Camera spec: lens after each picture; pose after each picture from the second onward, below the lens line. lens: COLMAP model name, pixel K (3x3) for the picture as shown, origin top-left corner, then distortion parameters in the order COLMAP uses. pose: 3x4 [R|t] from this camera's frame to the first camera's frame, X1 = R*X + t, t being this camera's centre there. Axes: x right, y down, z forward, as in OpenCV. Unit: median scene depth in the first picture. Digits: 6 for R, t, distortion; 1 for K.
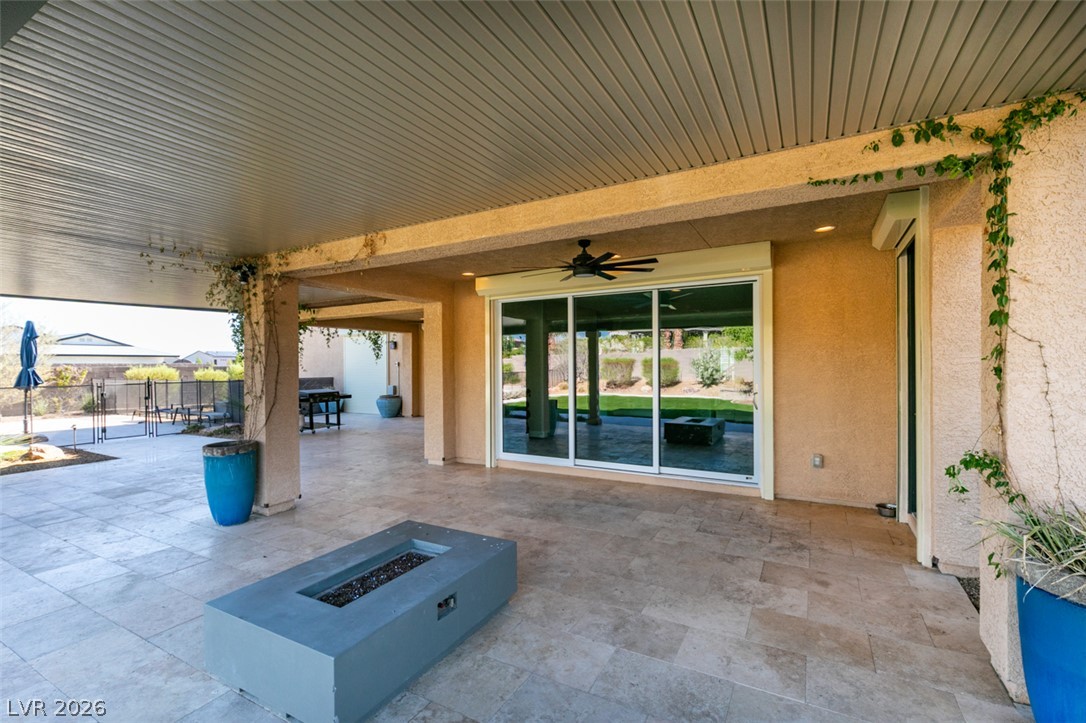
lens RADIAL K [[488.3, 0, 541.3], [0, 488.3, 363.4], [0, 0, 1]] dist [-0.005122, 0.000126]
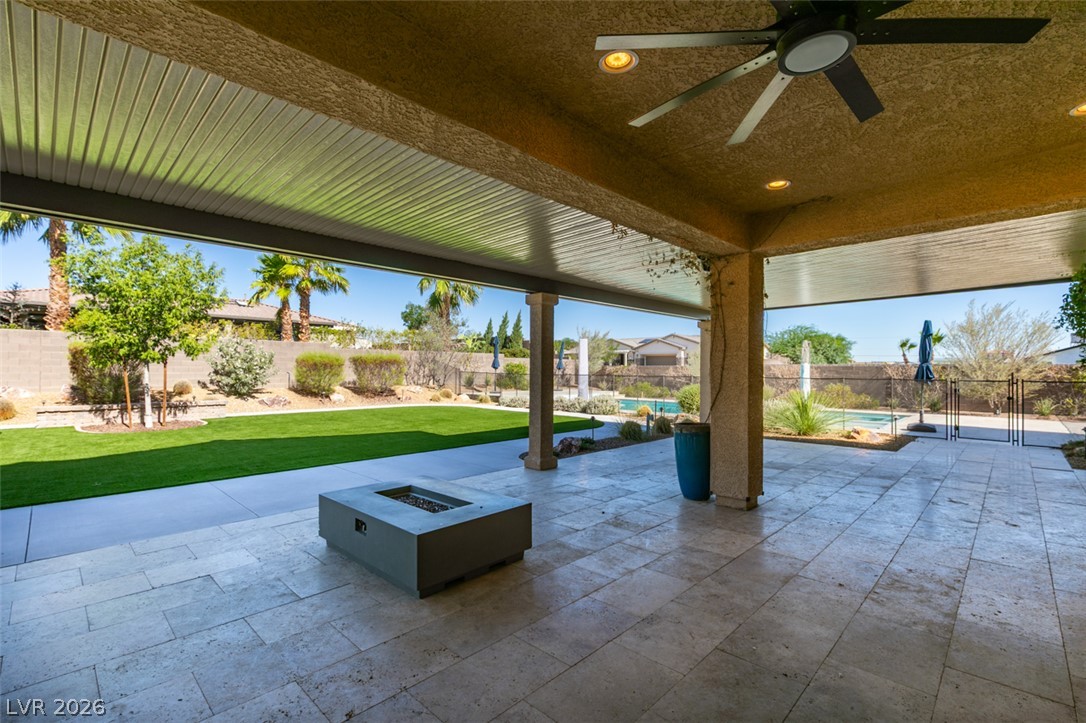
lens RADIAL K [[488.3, 0, 541.7], [0, 488.3, 364.5], [0, 0, 1]] dist [-0.005122, 0.000126]
pose [[-0.260028, -0.002892, -0.965597, 0.466994], [-0.004159, 0.999990, -0.001875, 0.034712], [0.965592, 0.003528, -0.260038, 0.902923]]
